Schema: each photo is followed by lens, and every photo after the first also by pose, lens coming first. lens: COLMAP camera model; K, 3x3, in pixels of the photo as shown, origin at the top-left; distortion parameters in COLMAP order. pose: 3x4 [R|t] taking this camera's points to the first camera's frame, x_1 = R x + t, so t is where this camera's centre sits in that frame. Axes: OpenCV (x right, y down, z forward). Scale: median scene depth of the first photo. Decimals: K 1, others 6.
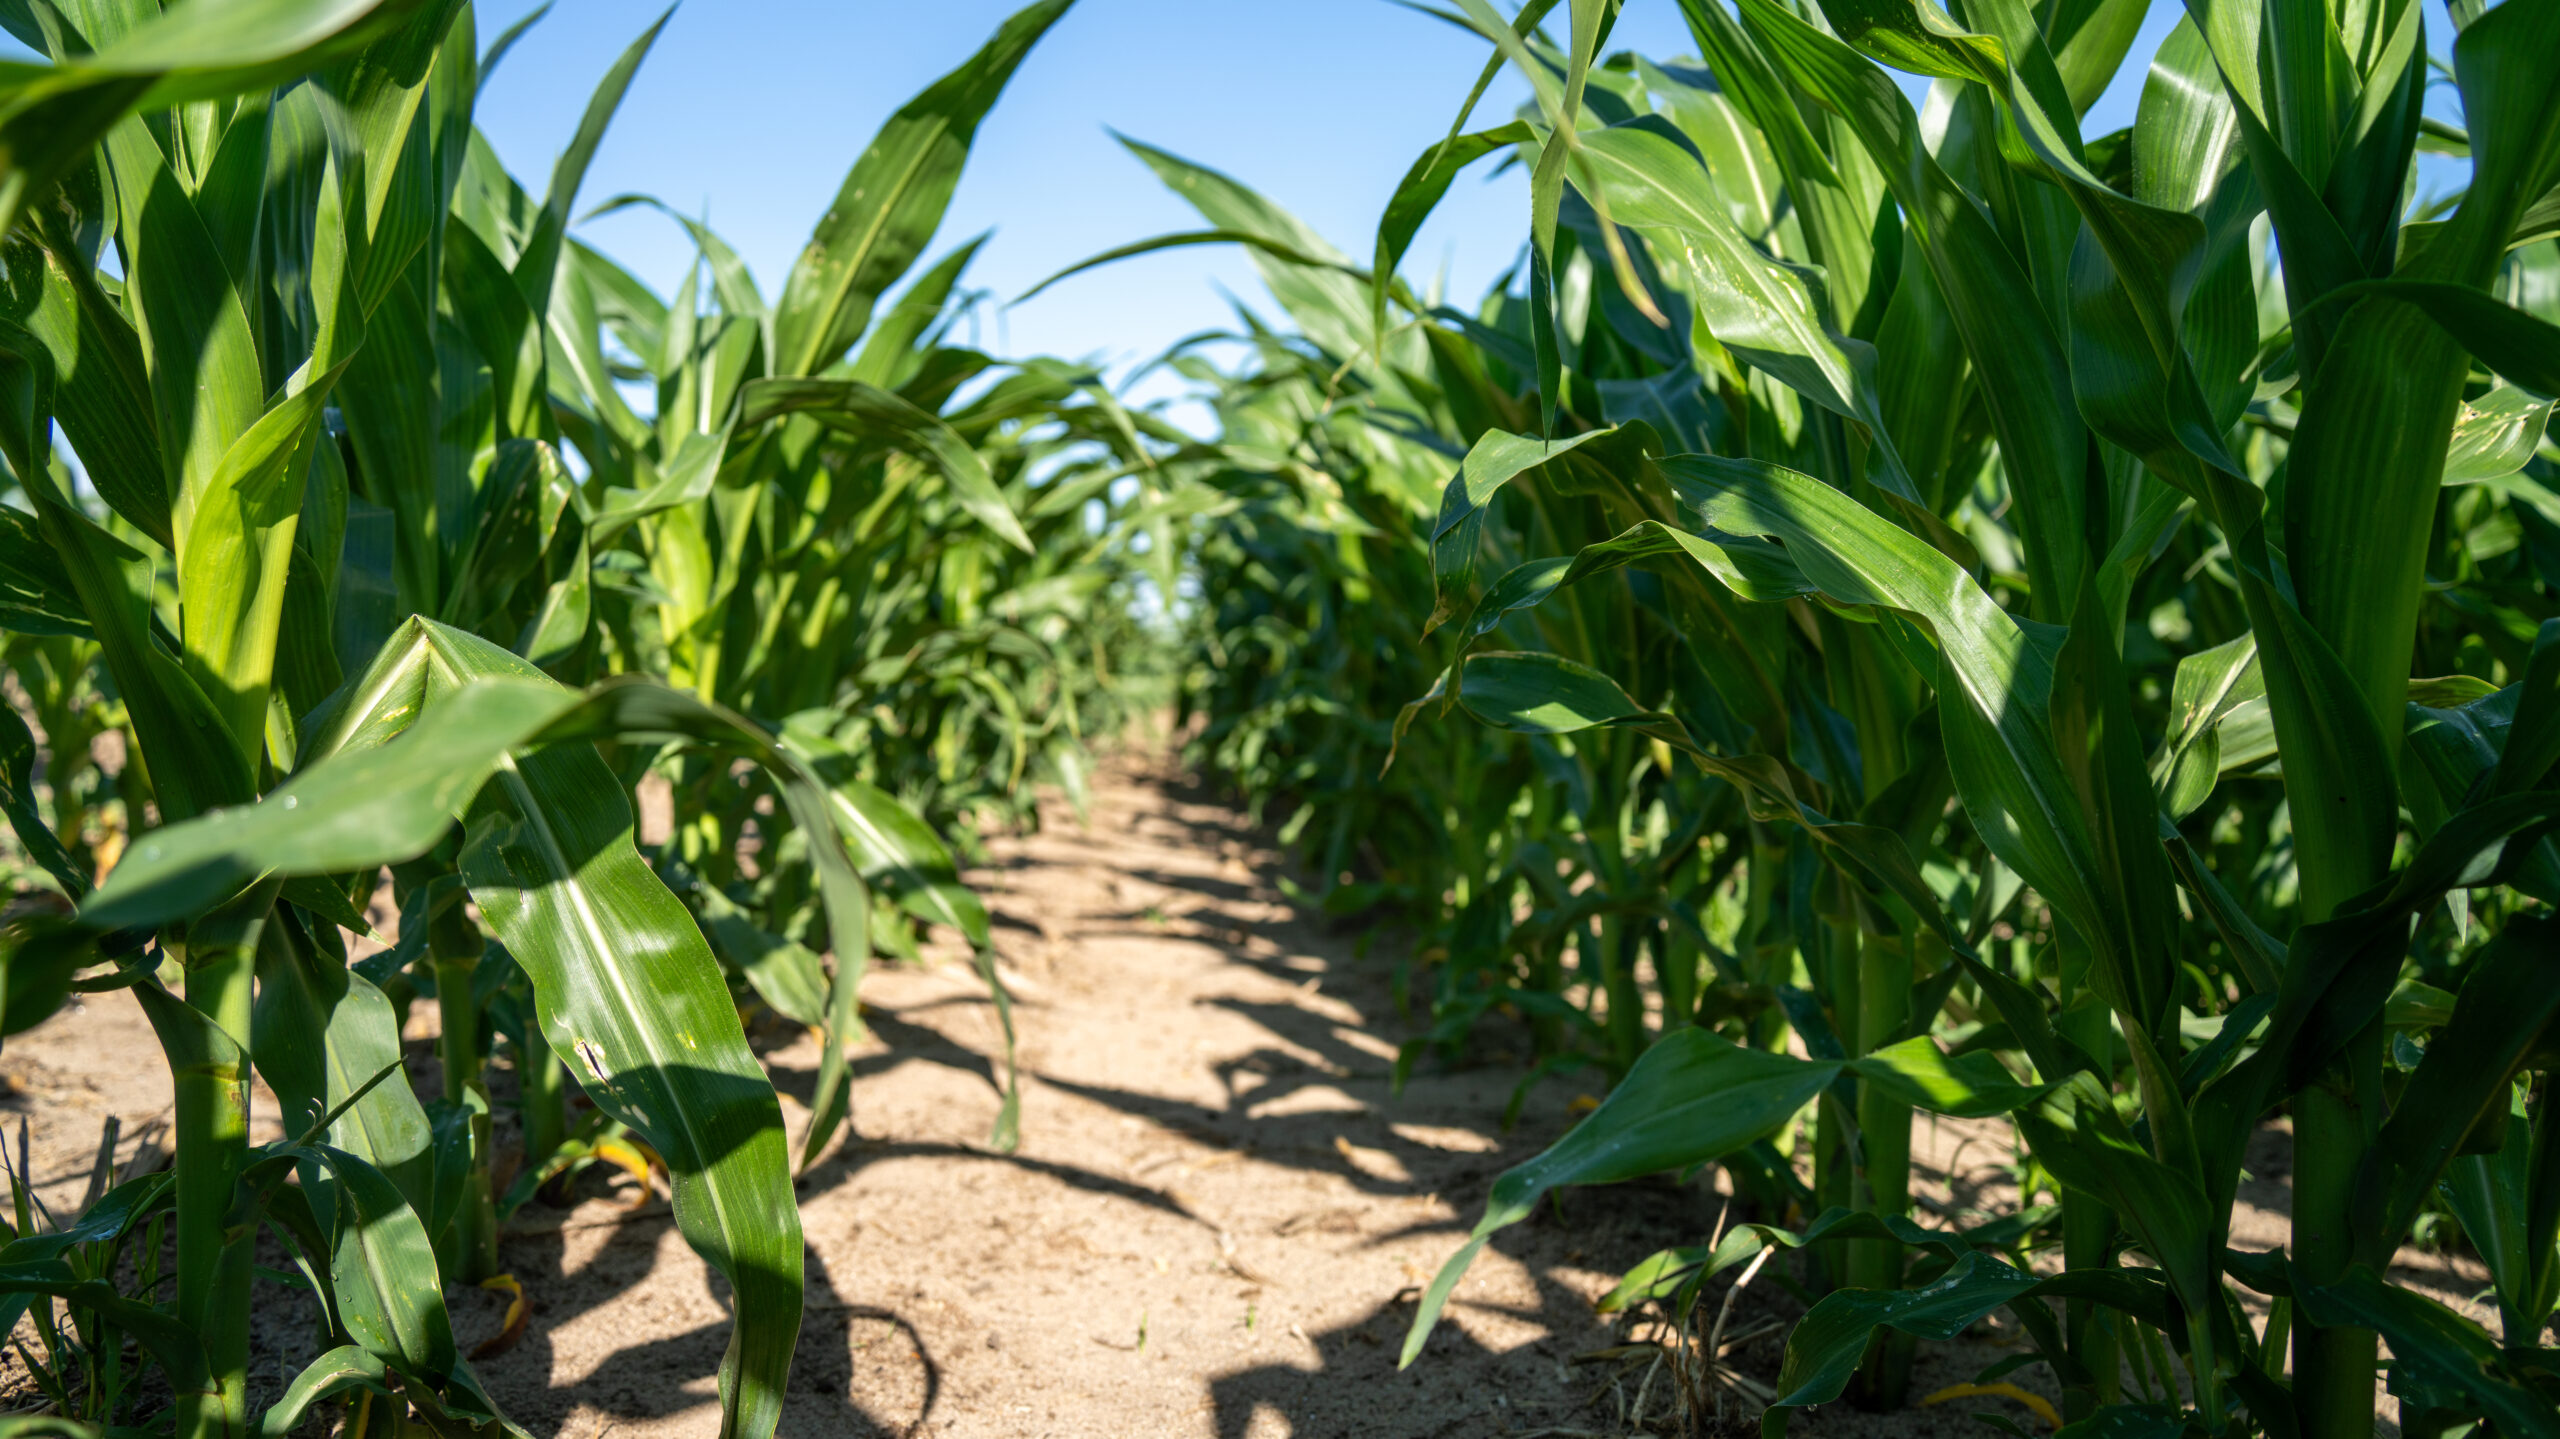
lens RADIAL K [[2130.1, 0, 1274.0], [0, 2130.1, 735.6], [0, 0, 1]] dist [-0.075251, 0.000334]
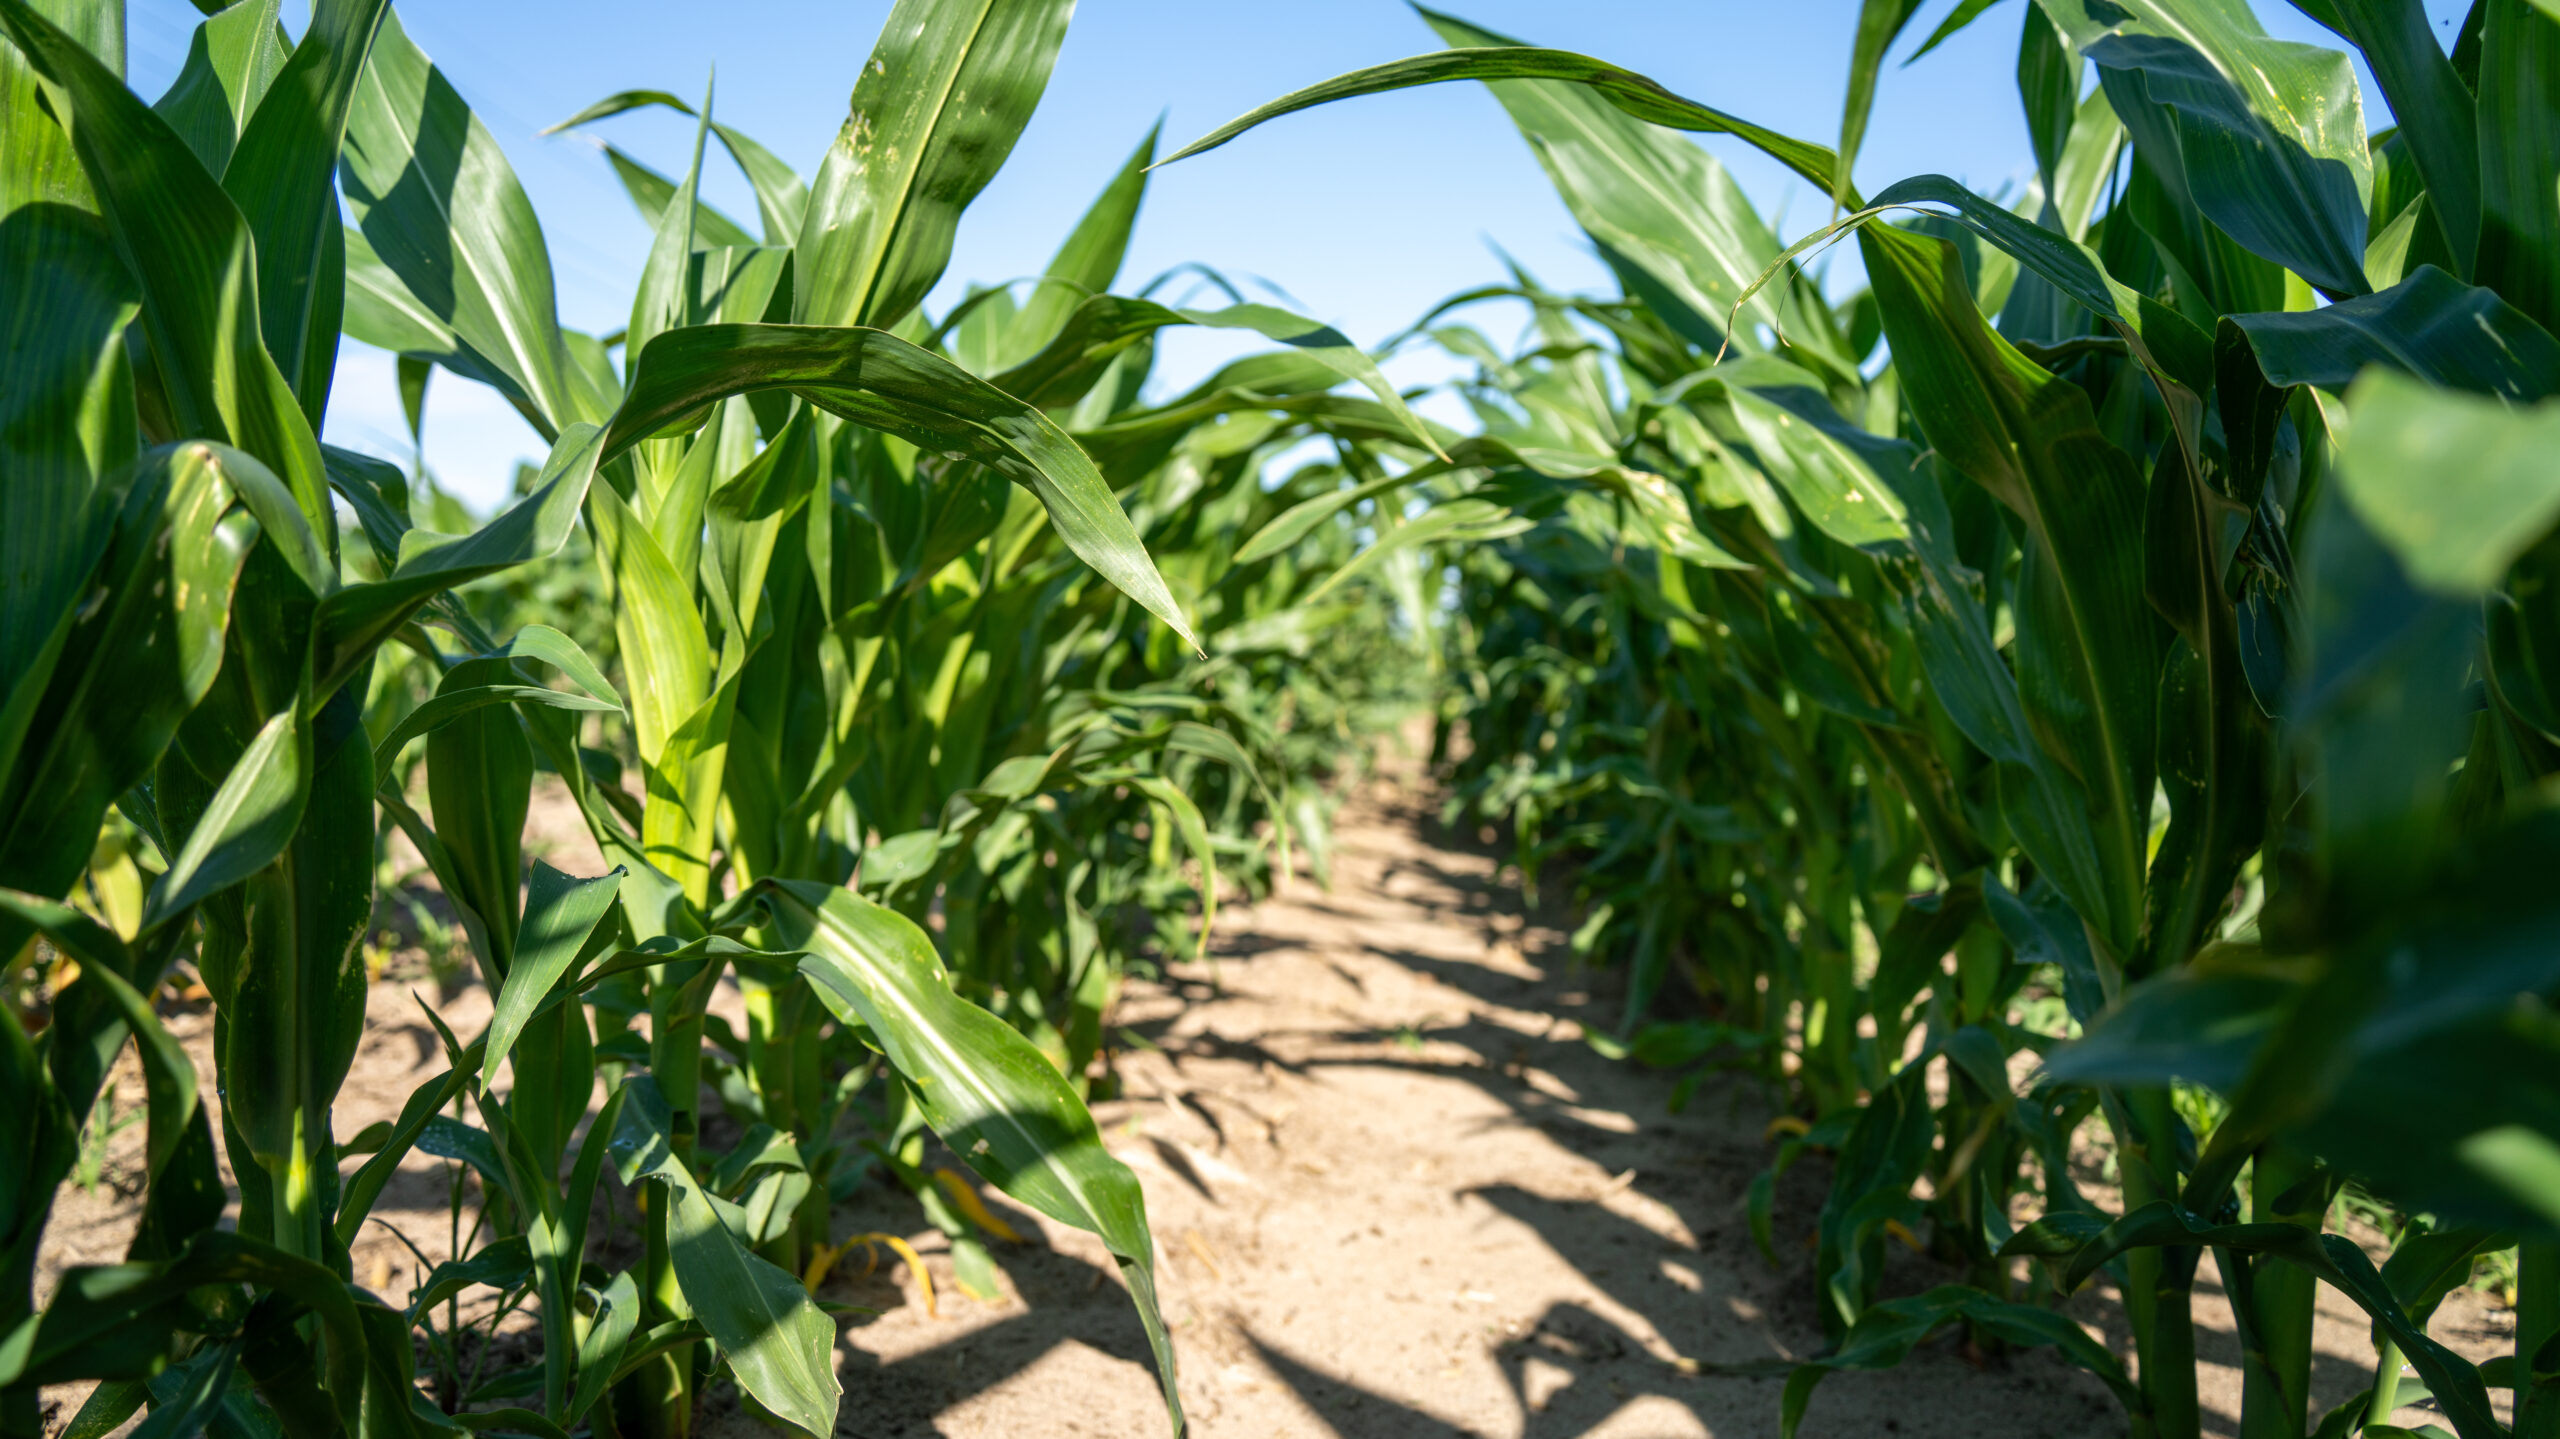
lens RADIAL K [[2130.1, 0, 1267.7], [0, 2130.1, 706.5], [0, 0, 1]] dist [-0.075251, 0.000334]
pose [[0.992609, -0.000186, -0.121355, -0.012219], [-0.001385, 0.999916, -0.012865, -0.027811], [0.121347, 0.012938, 0.992526, 0.207735]]
